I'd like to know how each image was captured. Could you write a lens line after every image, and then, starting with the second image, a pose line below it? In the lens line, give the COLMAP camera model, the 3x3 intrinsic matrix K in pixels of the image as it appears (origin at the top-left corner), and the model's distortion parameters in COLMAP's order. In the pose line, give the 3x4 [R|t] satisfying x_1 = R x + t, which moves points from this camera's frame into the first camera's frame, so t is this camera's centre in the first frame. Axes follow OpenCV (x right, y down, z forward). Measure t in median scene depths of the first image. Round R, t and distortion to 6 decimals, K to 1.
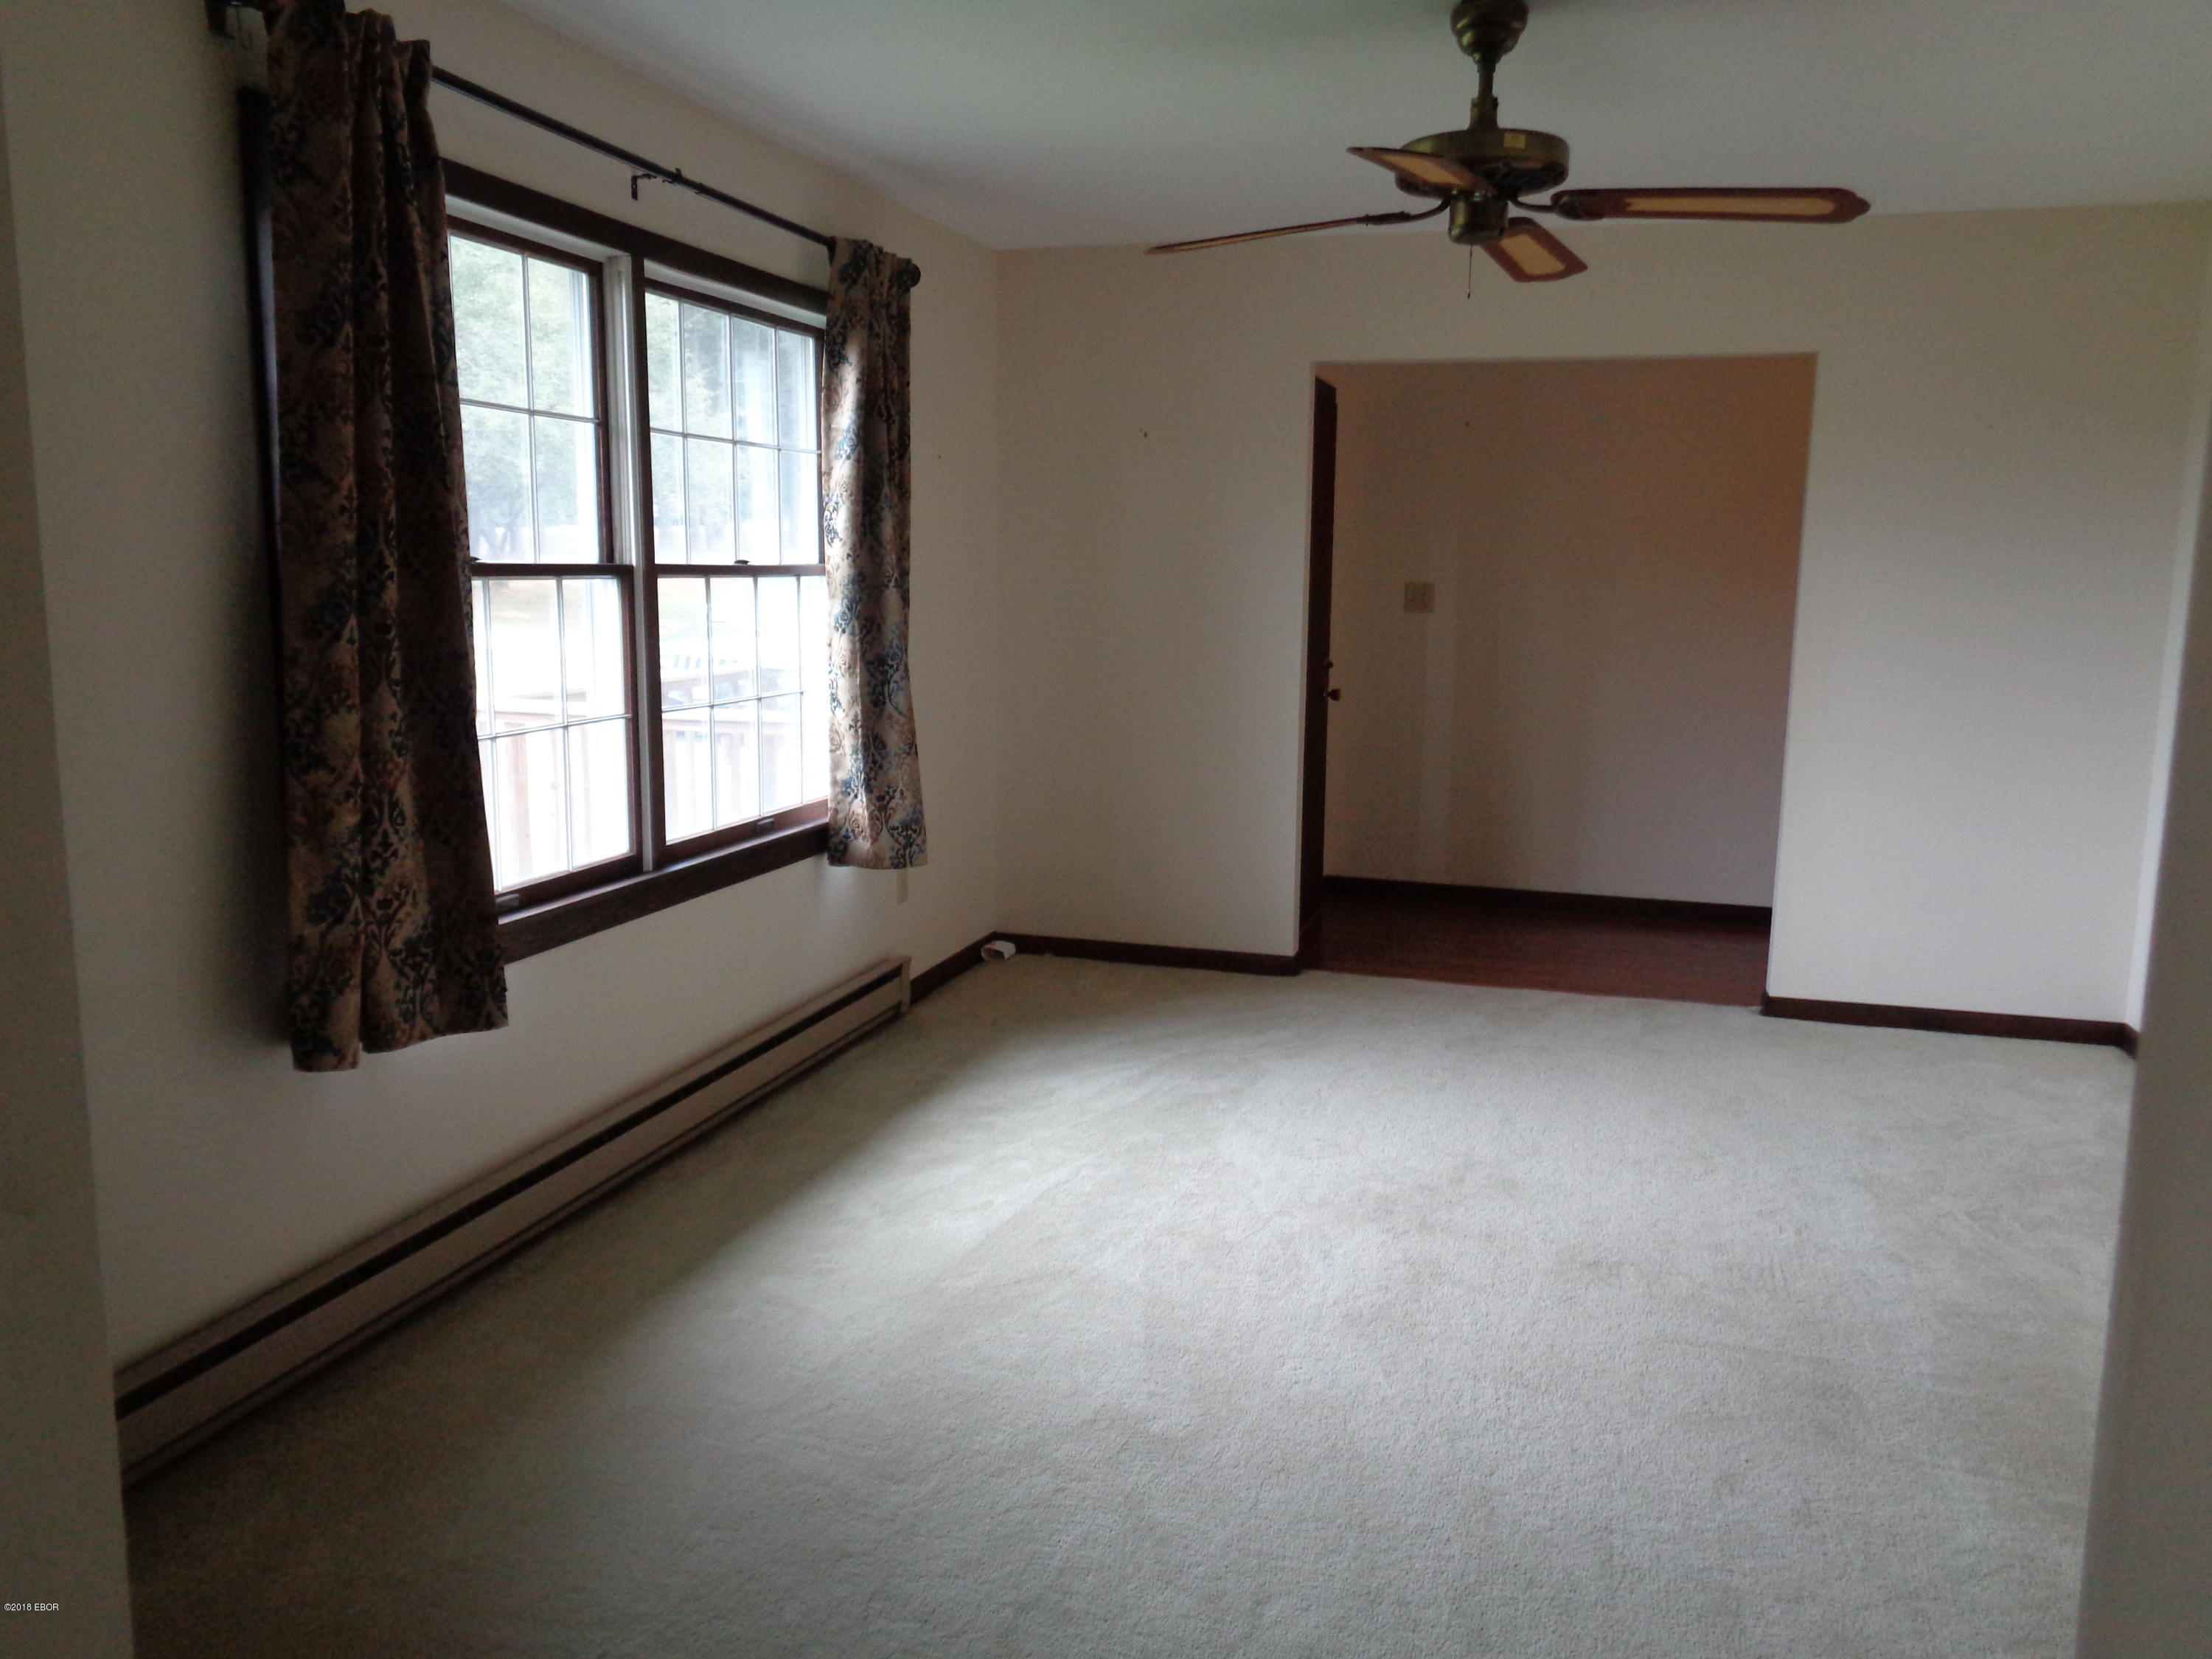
lens RADIAL K [[1668.6, 0, 1106.0], [0, 1668.6, 829.5], [0, 0, 1]] dist [0.000718, -0.001963]
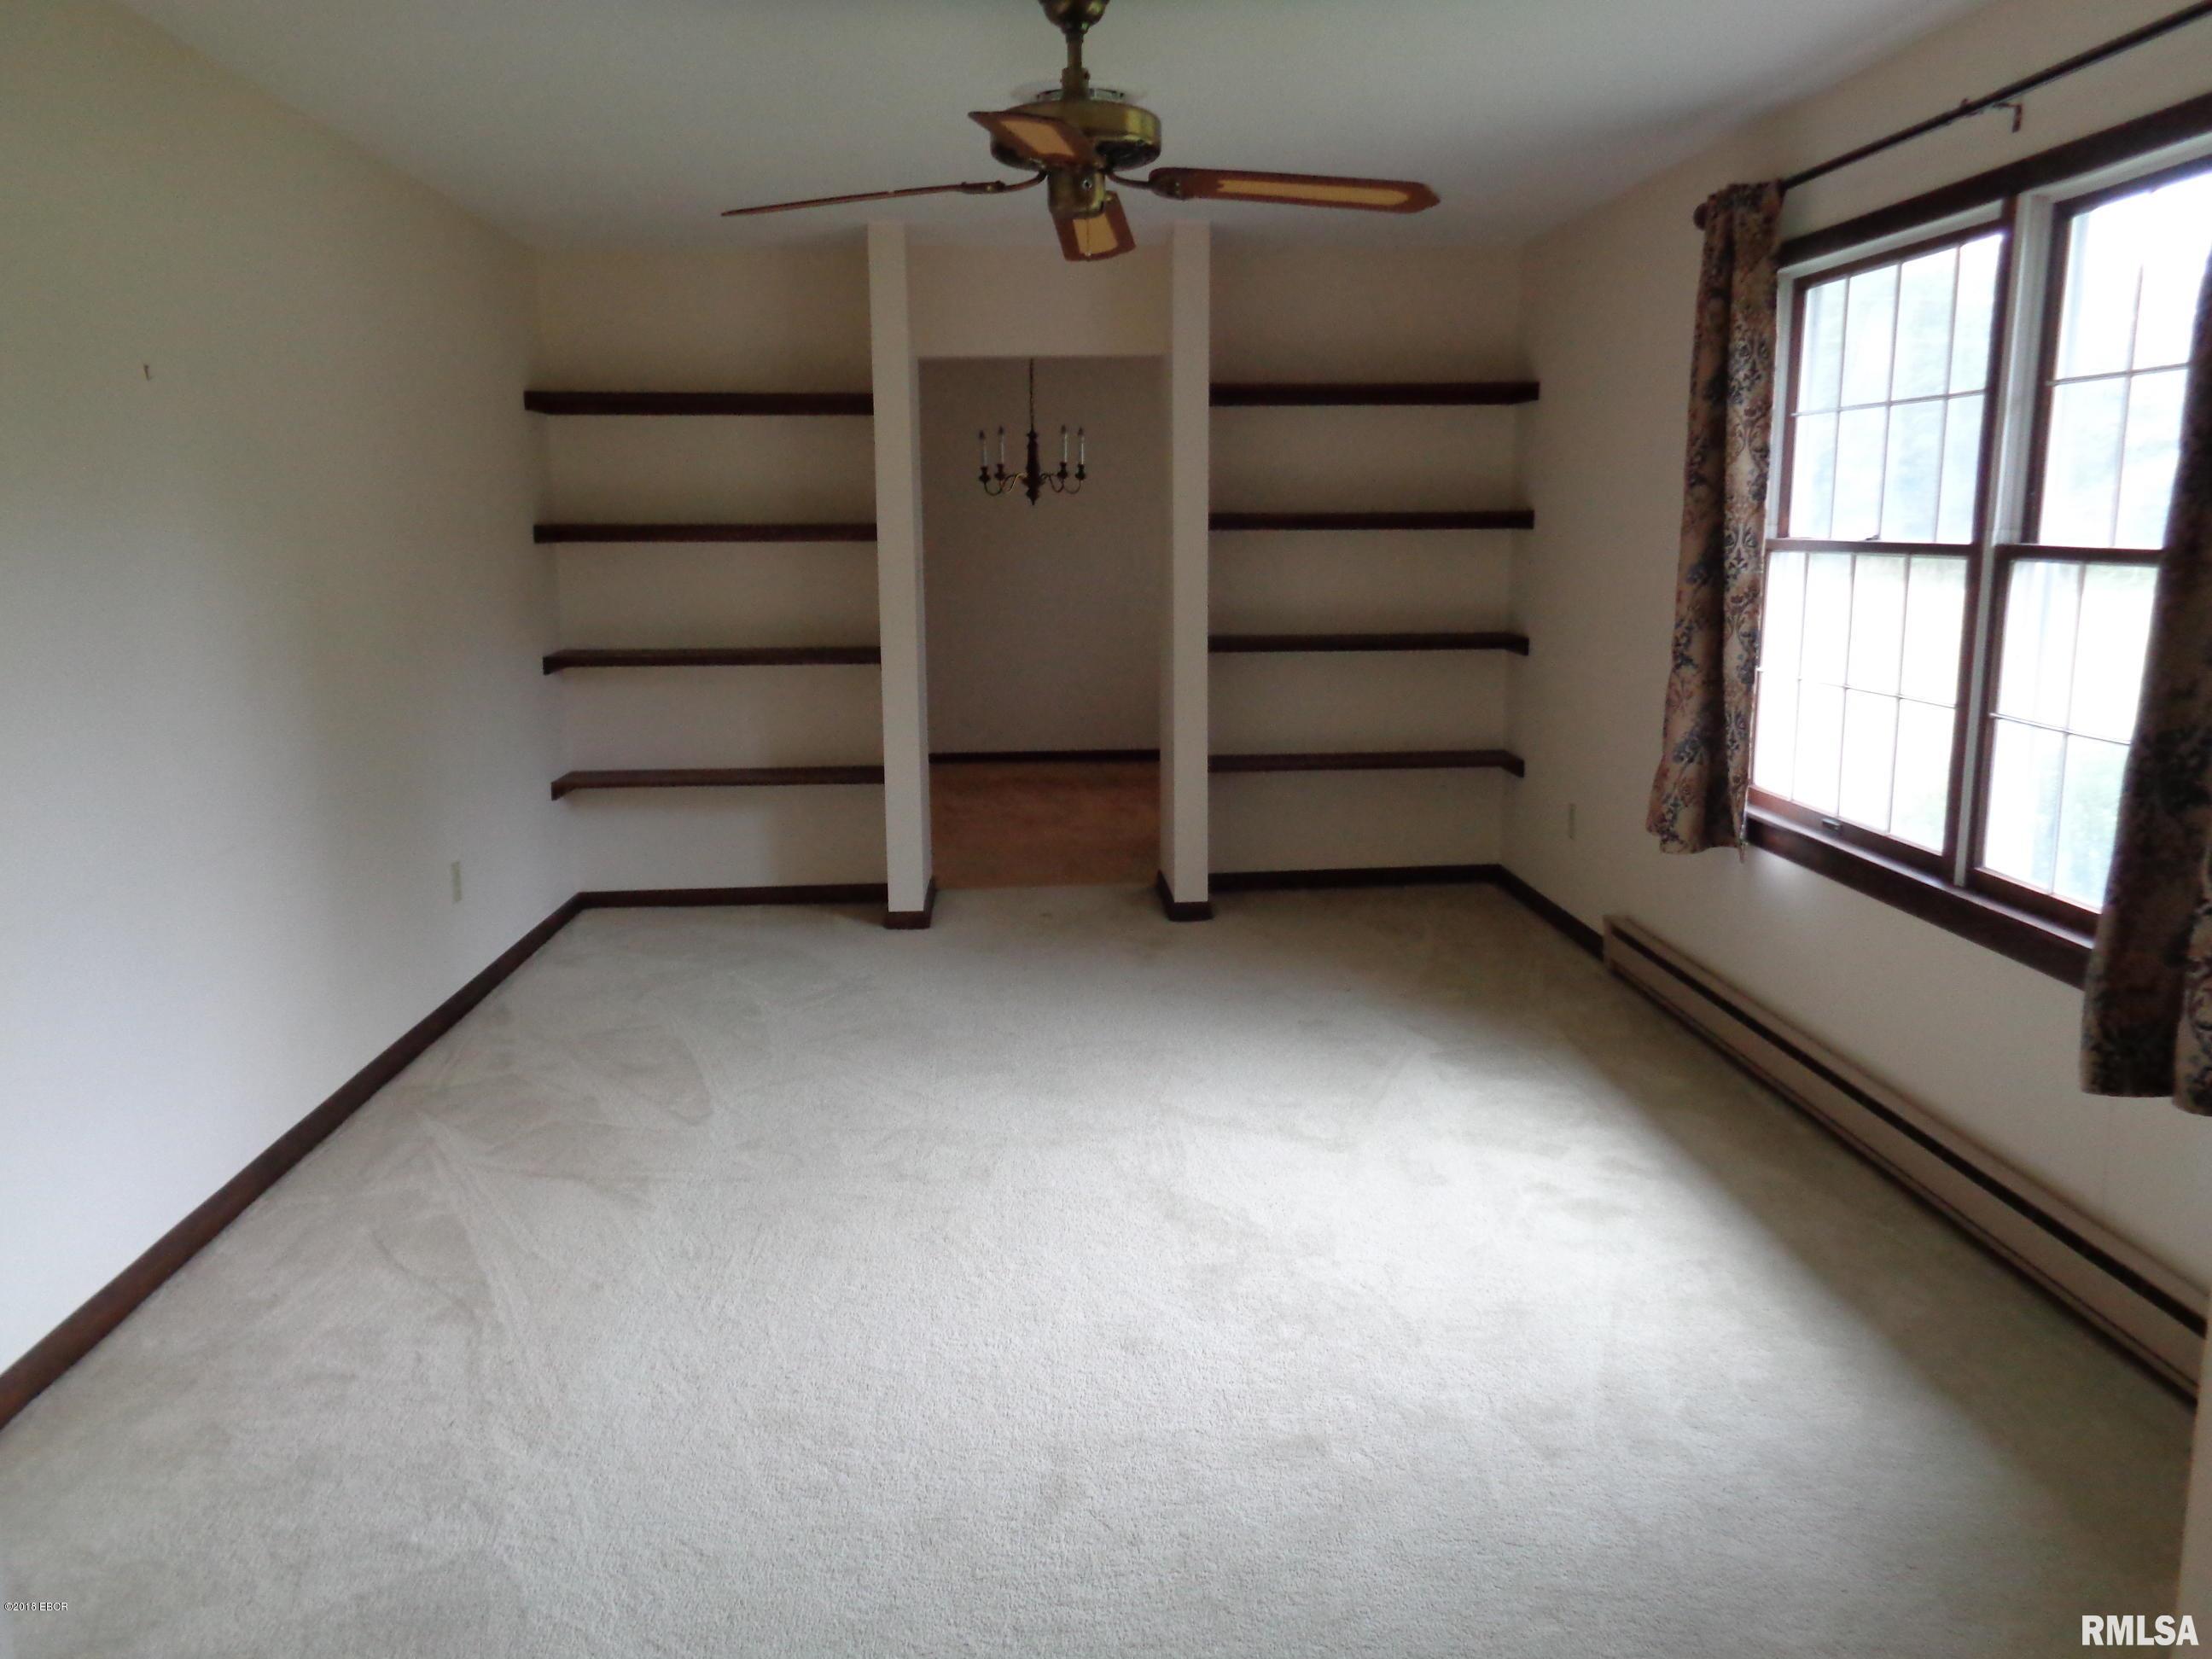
lens RADIAL K [[1668.6, 0, 1106.0], [0, 1668.6, 829.5], [0, 0, 1]] dist [0.000718, -0.001963]
pose [[-0.926218, 0.047991, -0.373920, 0.509523], [-0.077650, 0.946309, 0.313798, -0.262685], [0.368904, 0.319681, -0.872762, 1.688603]]
